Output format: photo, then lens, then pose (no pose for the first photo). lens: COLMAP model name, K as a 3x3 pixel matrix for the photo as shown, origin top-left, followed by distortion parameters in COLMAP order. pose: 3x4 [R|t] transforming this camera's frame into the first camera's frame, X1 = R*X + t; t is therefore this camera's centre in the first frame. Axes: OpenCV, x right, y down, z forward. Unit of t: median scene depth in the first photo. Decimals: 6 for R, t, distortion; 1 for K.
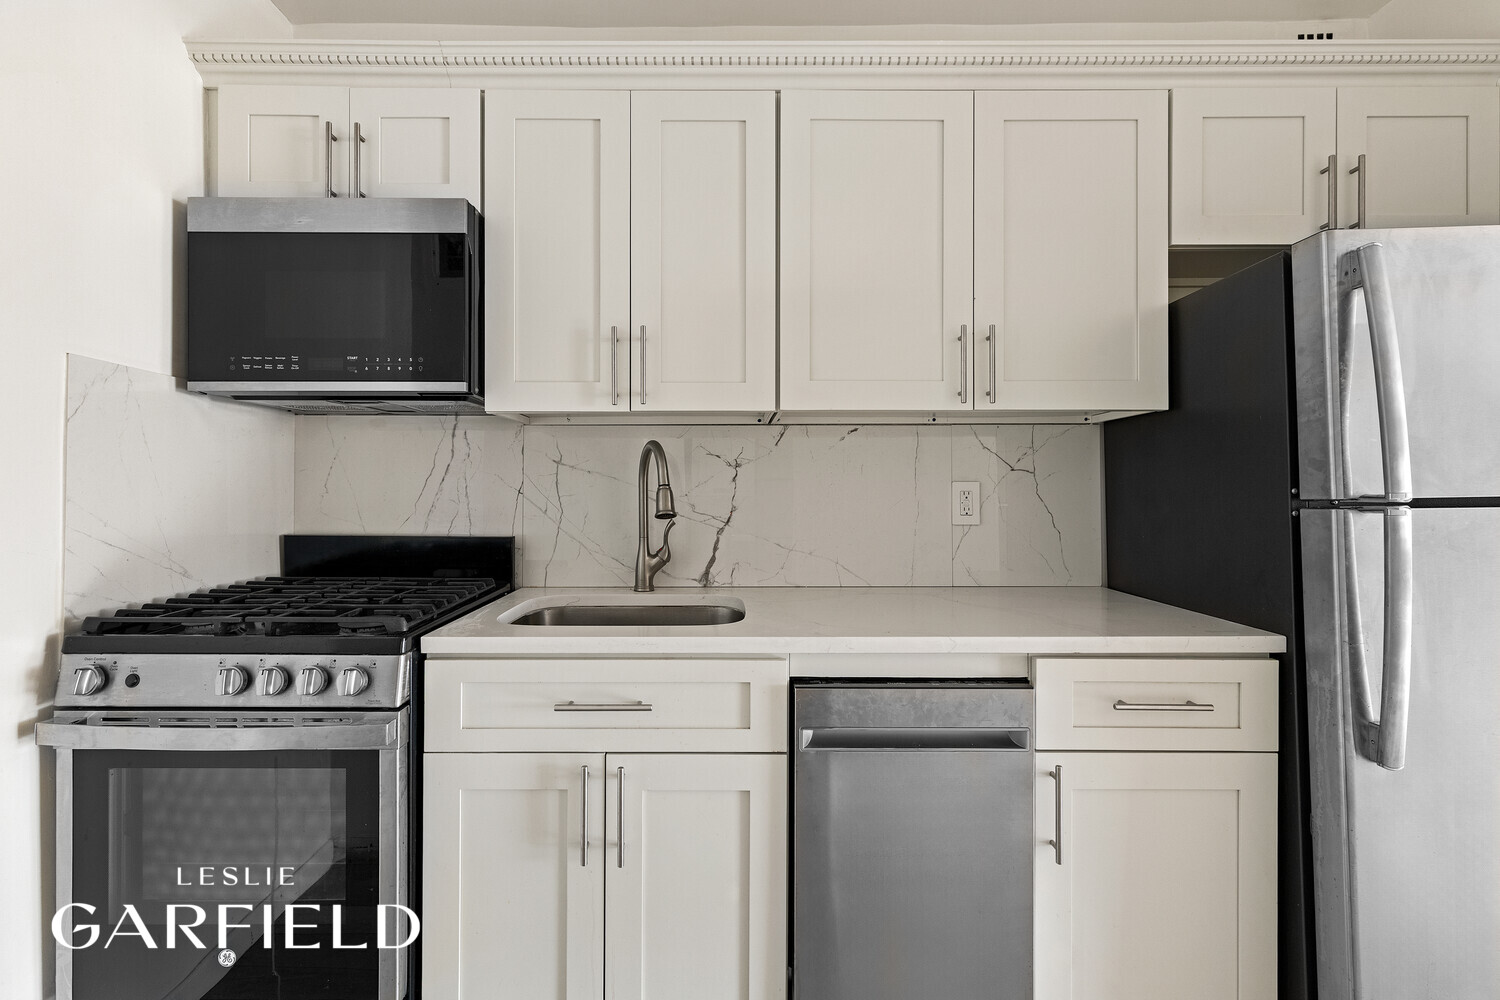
lens RADIAL K [[675.1, 0, 739.2], [0, 675.1, 492.4], [0, 0, 1]] dist [-0.000743, -0.000105]
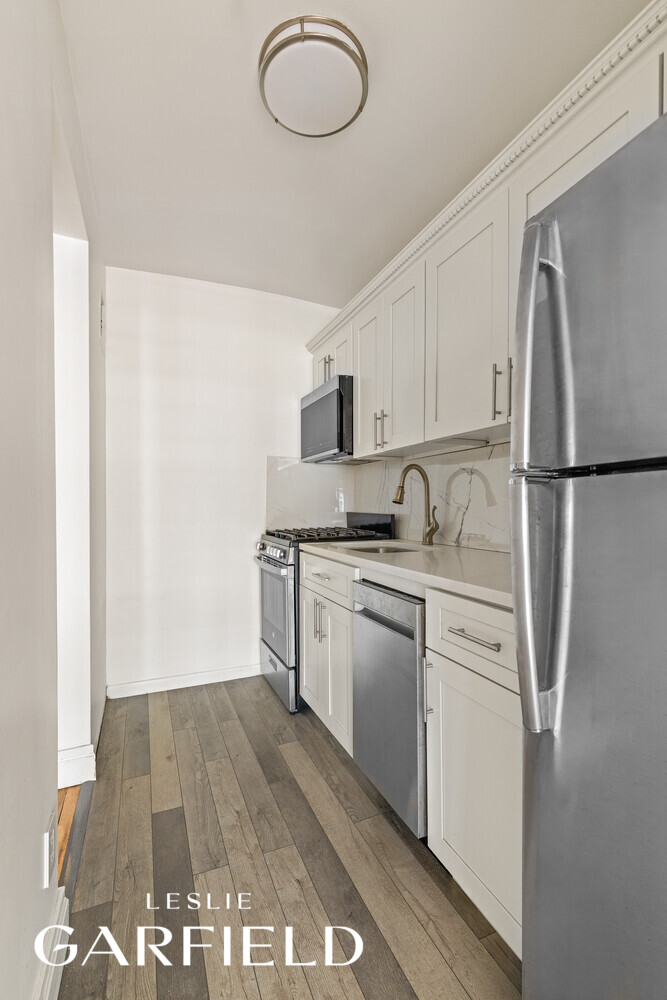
lens RADIAL K [[450.1, 0, 336.5], [0, 450.1, 506.8], [0, 0, 1]] dist [-0.000743, -0.000105]
pose [[0.375615, 0.002906, -0.926771, 0.920449], [-0.001871, 0.999995, 0.002378, 0.039644], [0.926774, 0.000841, 0.375619, 0.304927]]
